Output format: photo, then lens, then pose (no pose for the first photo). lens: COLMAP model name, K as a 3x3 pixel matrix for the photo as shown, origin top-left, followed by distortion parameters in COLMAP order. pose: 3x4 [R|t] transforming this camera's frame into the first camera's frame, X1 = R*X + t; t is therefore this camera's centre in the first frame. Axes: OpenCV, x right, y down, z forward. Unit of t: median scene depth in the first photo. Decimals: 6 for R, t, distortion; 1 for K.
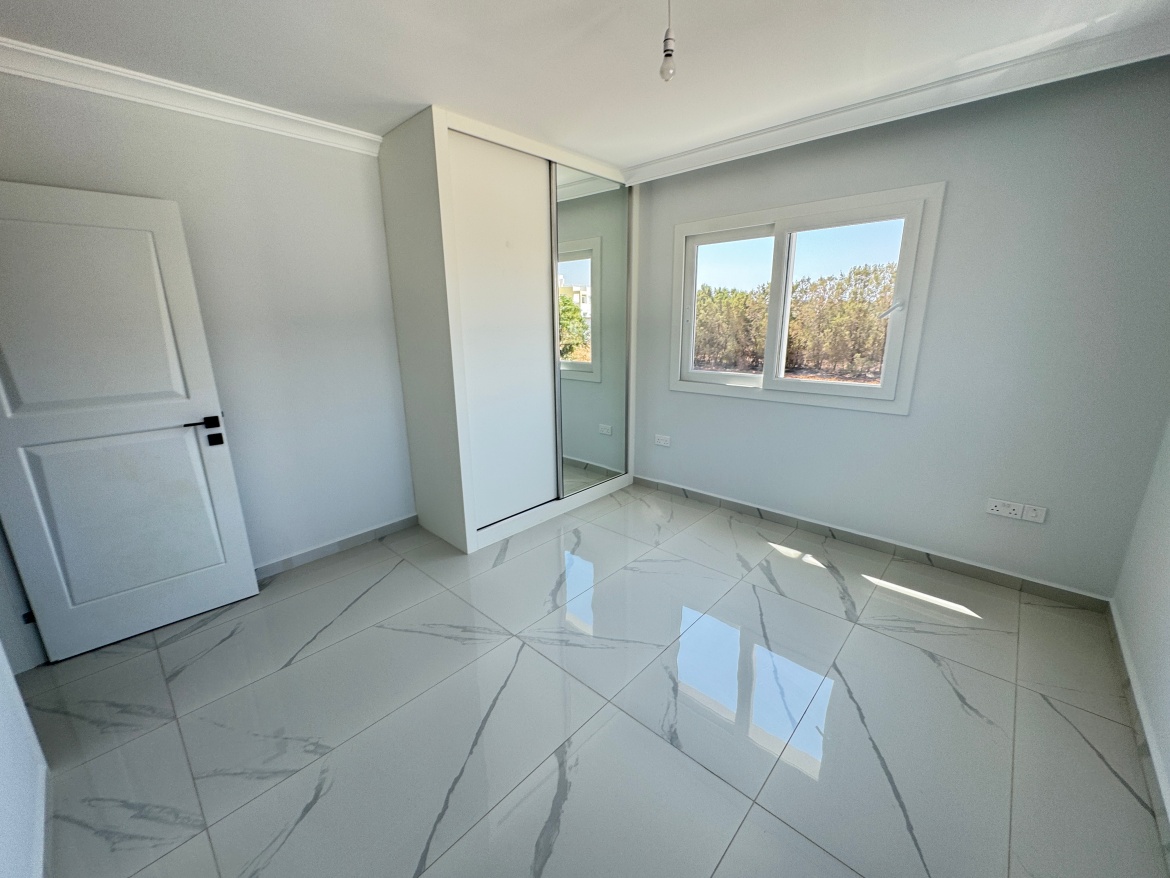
lens RADIAL K [[471.9, 0, 585.0], [0, 471.9, 439.0], [0, 0, 1]] dist [-0.000164, 0.000381]
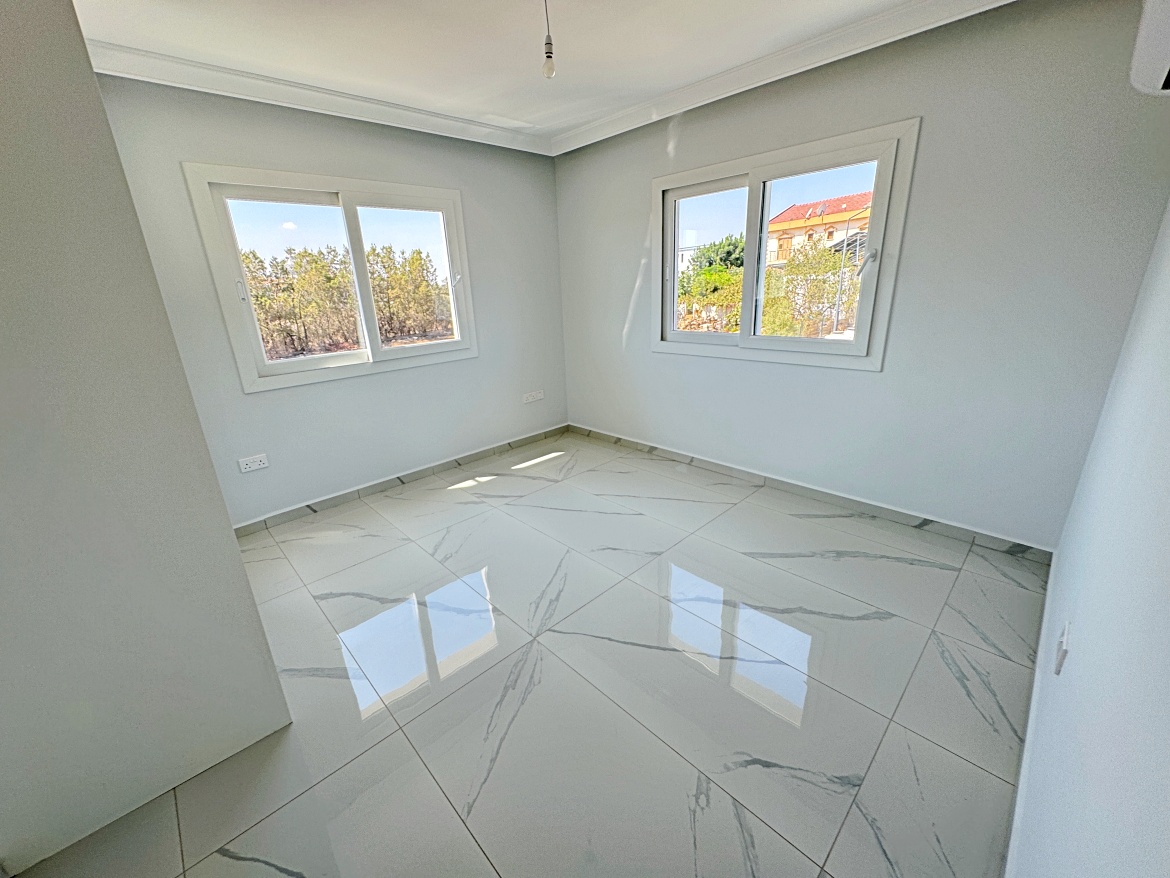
lens RADIAL K [[471.9, 0, 585.0], [0, 471.9, 439.0], [0, 0, 1]] dist [-0.000164, 0.000381]
pose [[0.047760, -0.304245, 0.951396, -0.748425], [0.290468, 0.915550, 0.278201, -0.128093], [-0.955692, 0.263063, 0.132100, 0.587380]]
